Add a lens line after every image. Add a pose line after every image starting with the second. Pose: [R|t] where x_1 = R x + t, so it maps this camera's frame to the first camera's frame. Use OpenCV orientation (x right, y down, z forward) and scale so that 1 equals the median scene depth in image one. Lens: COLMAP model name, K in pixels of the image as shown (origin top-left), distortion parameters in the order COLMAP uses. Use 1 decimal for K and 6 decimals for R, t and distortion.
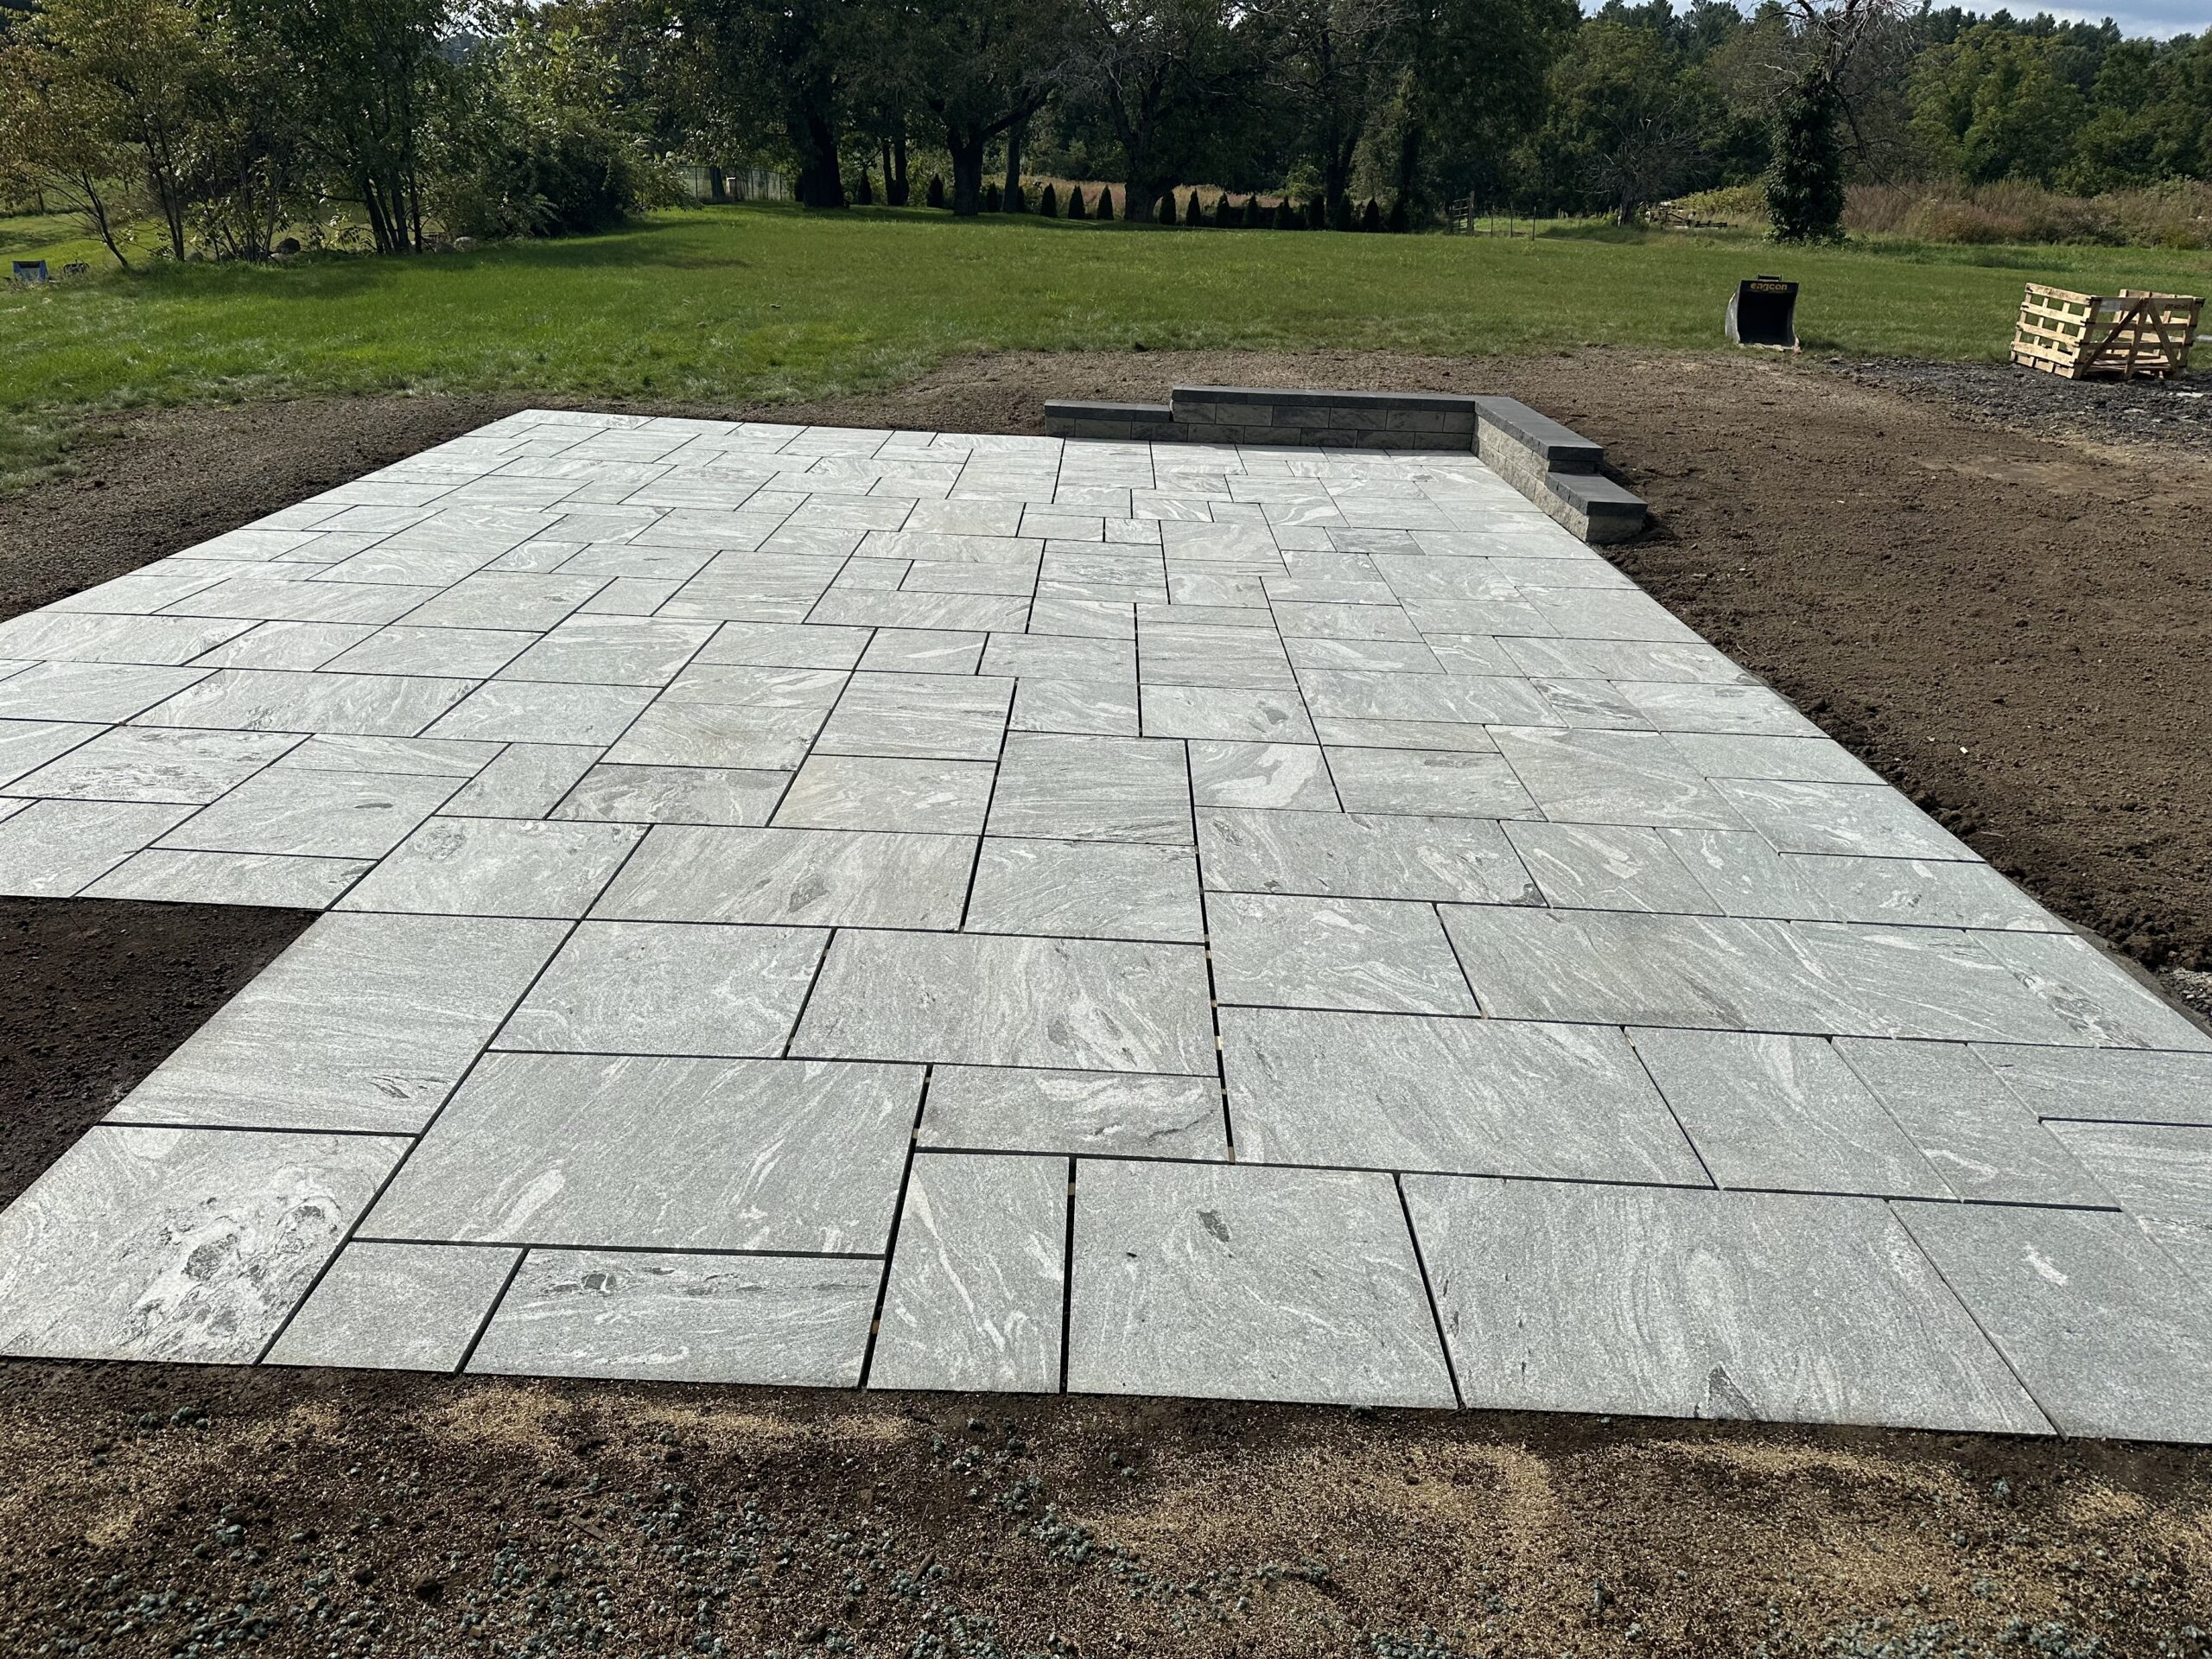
lens RADIAL K [[1563.5, 0, 1098.2], [0, 1563.5, 816.9], [0, 0, 1]] dist [0.050317, -0.054443]
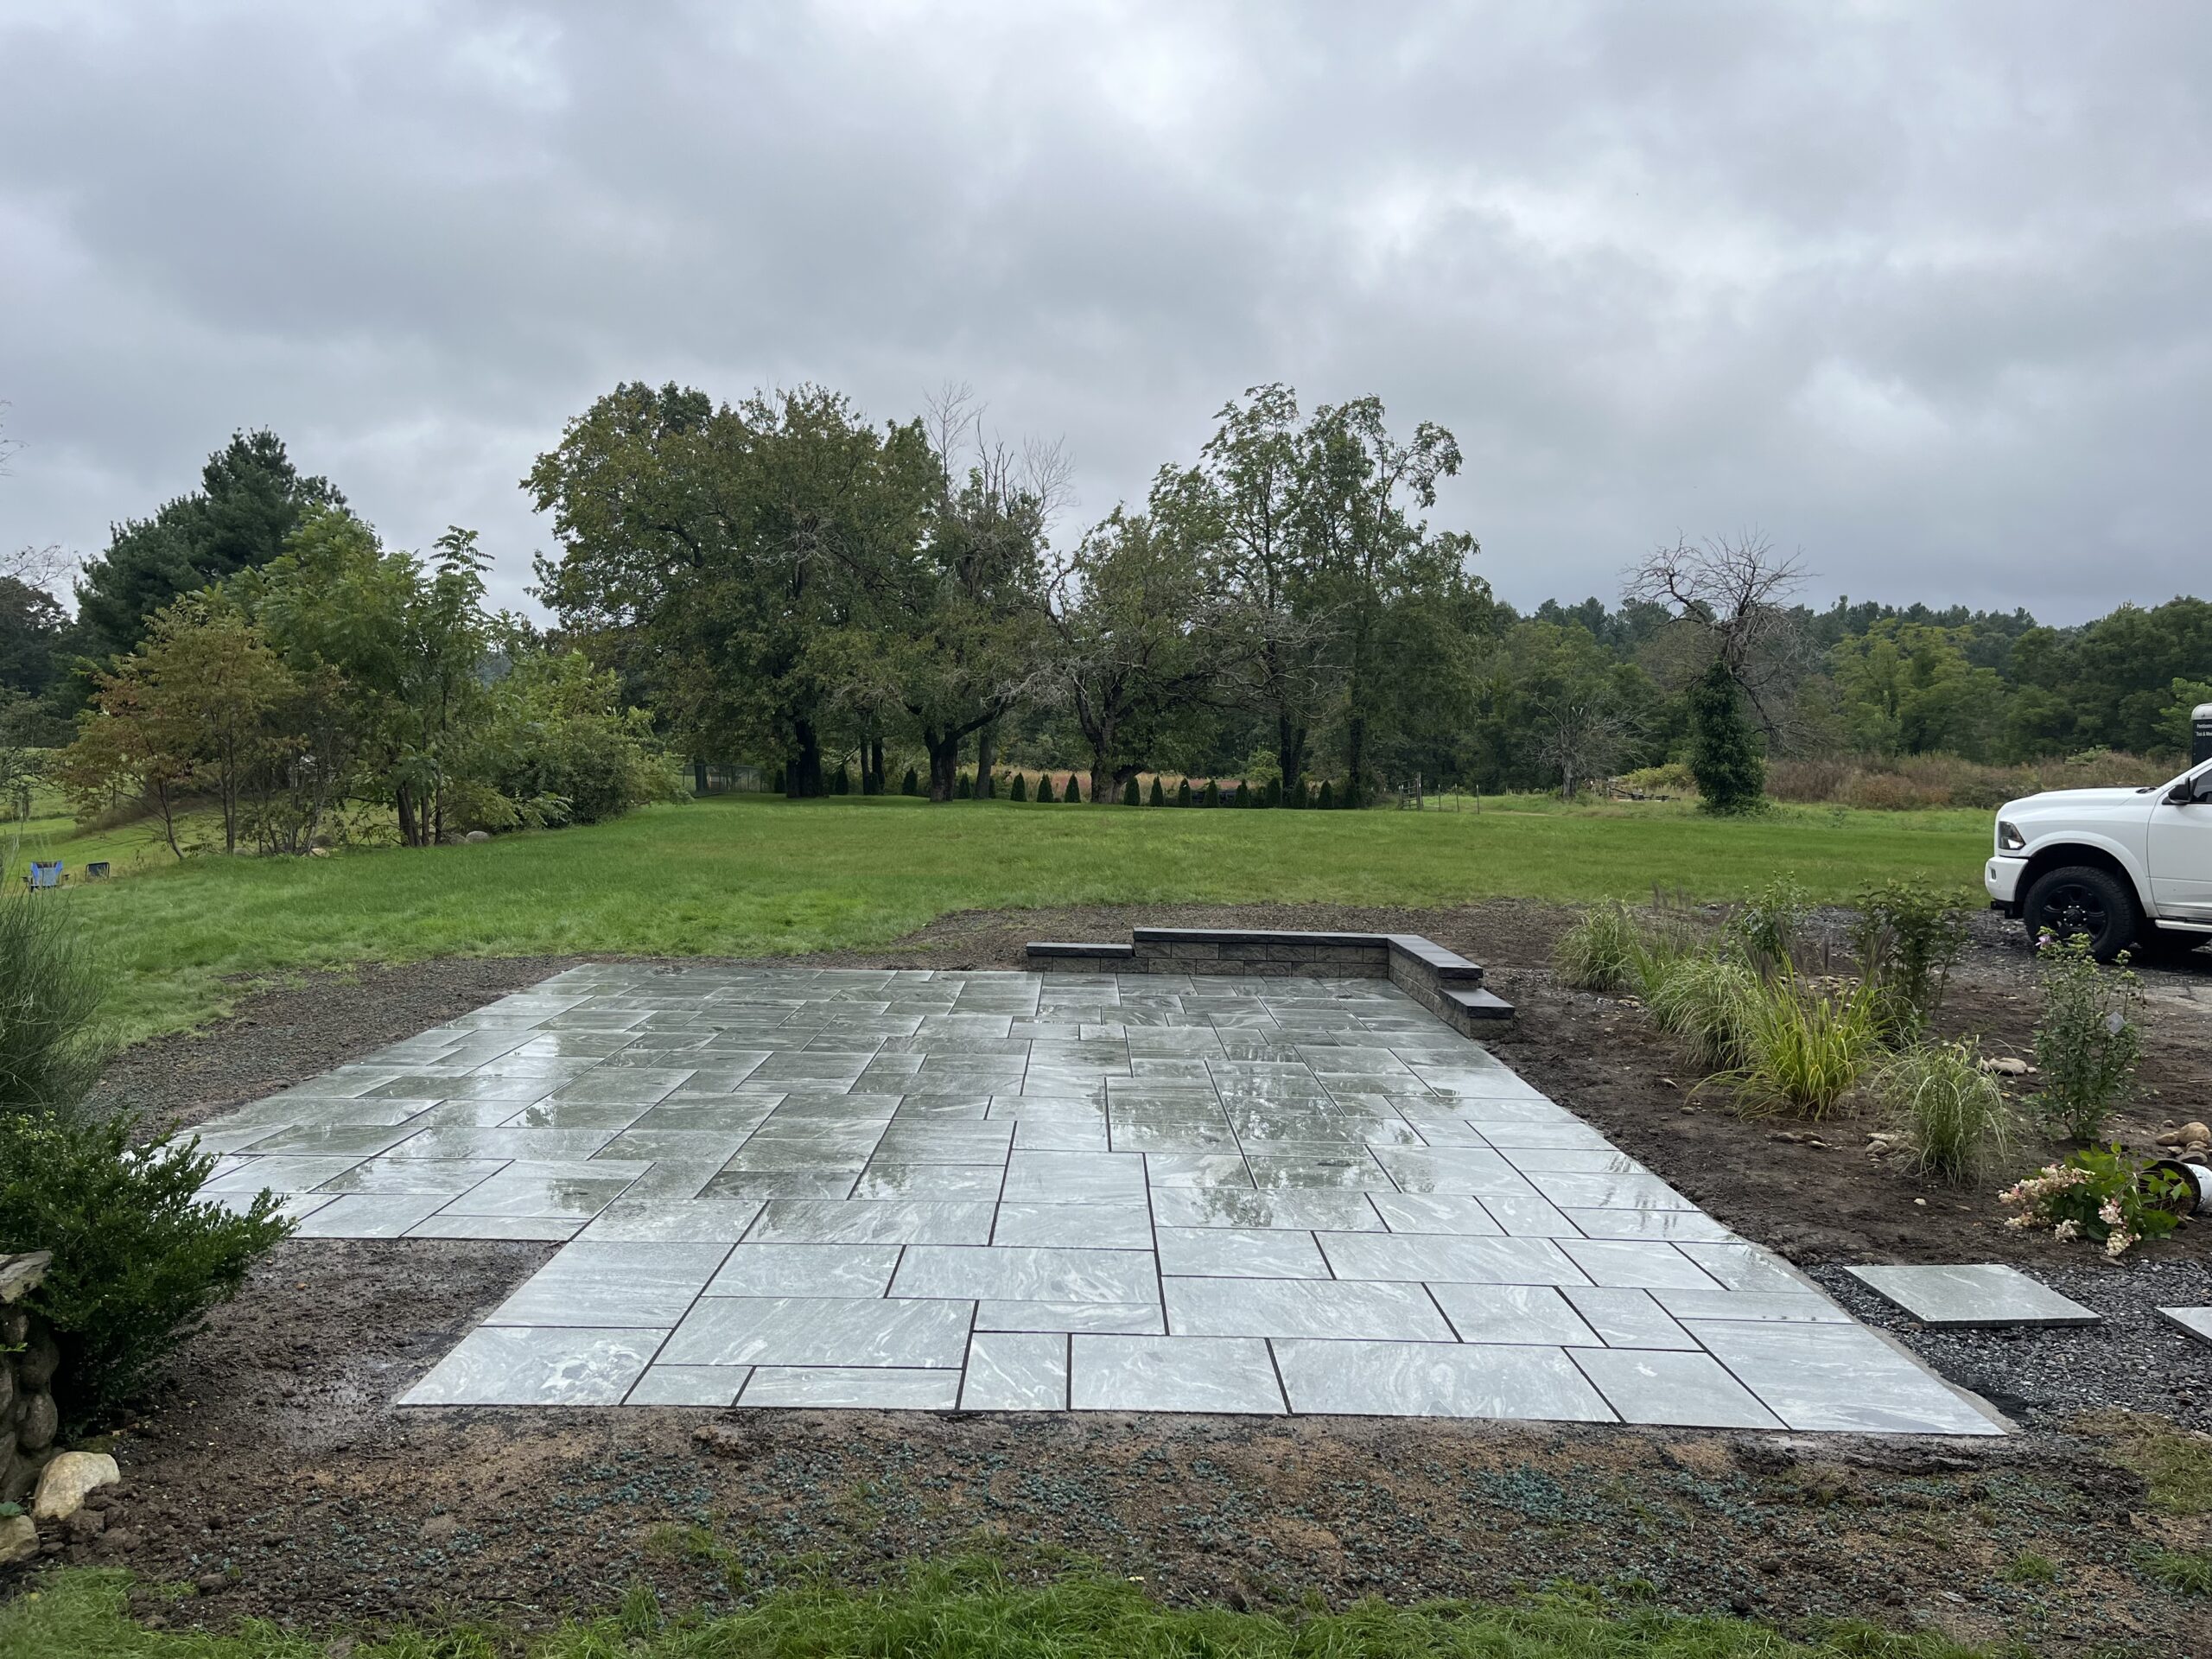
lens RADIAL K [[1698.4, 0, 1102.5], [0, 1698.4, 745.6], [0, 0, 1]] dist [0.080704, -0.114694]
pose [[0.999548, -0.019343, 0.022994, -0.005426], [0.026727, 0.922044, -0.386162, 0.170026], [-0.013732, 0.386602, 0.922144, -0.442945]]
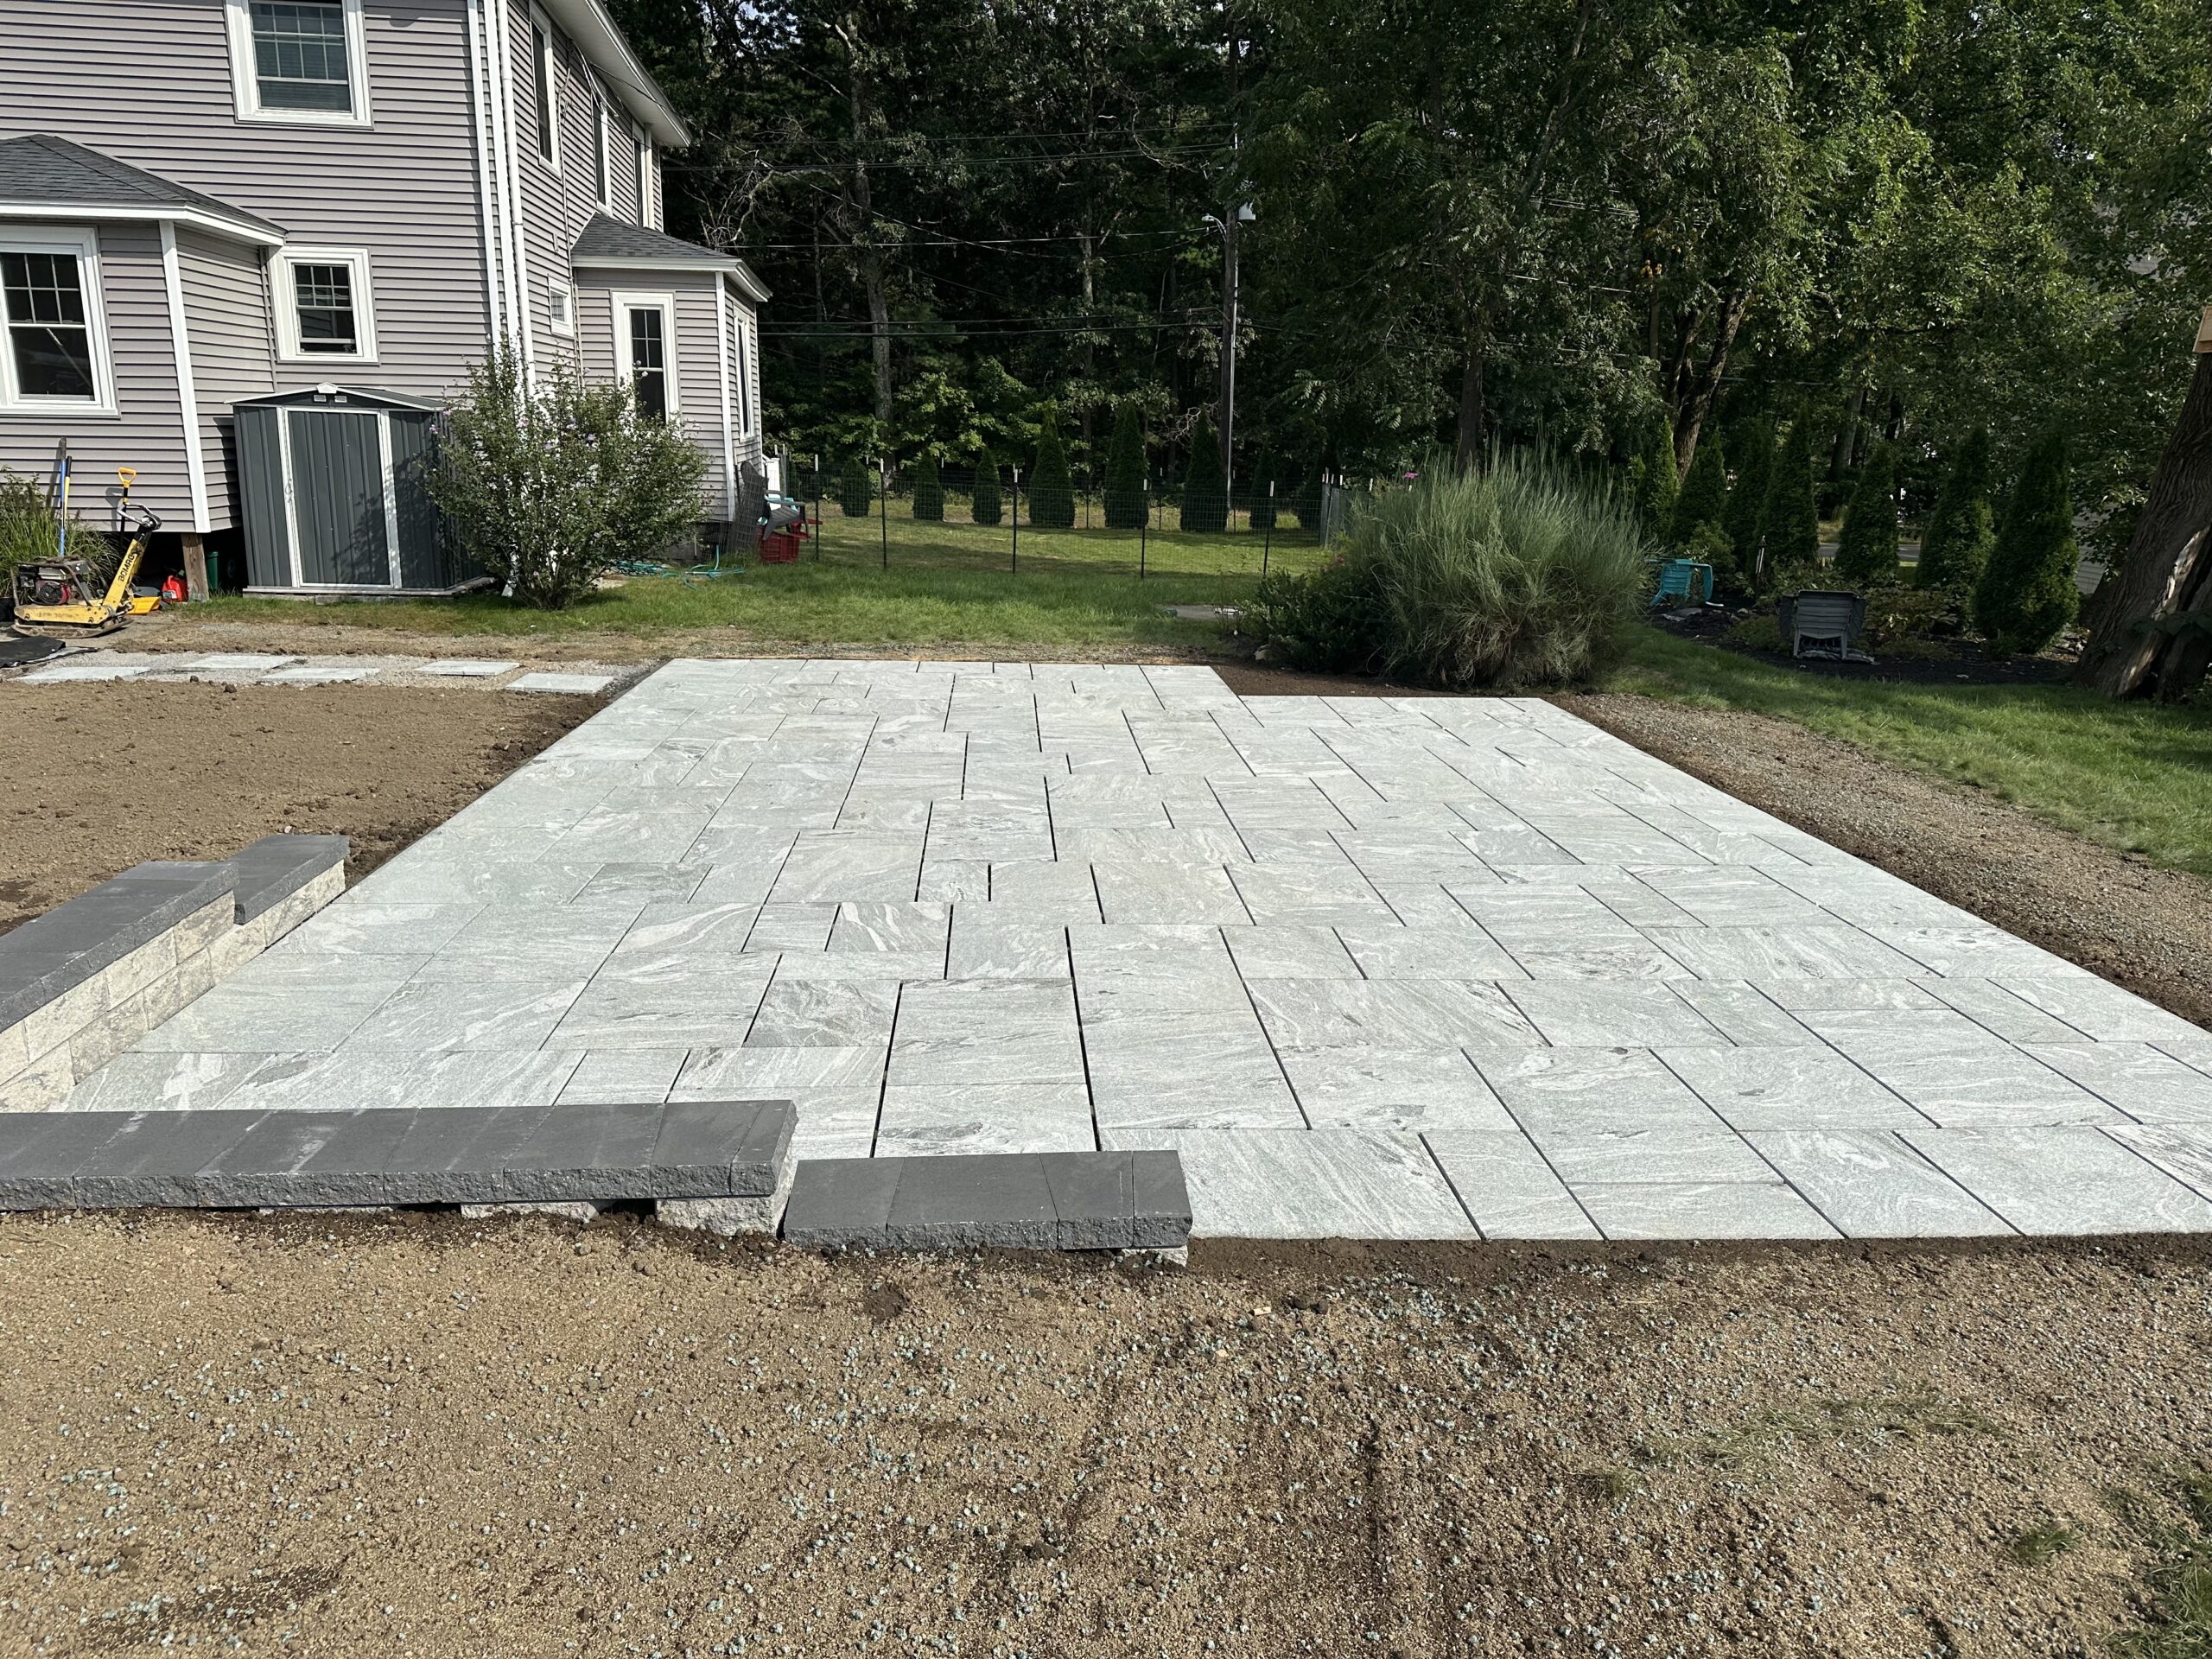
lens RADIAL K [[1556.1, 0, 1106.0], [0, 1556.1, 829.5], [0, 0, 1]] dist [0.087871, -0.104254]
pose [[-0.993639, -0.051838, -0.099974, 0.036144], [-0.101341, 0.798766, 0.593046, -0.944573], [0.049114, 0.599405, -0.798938, 2.240759]]
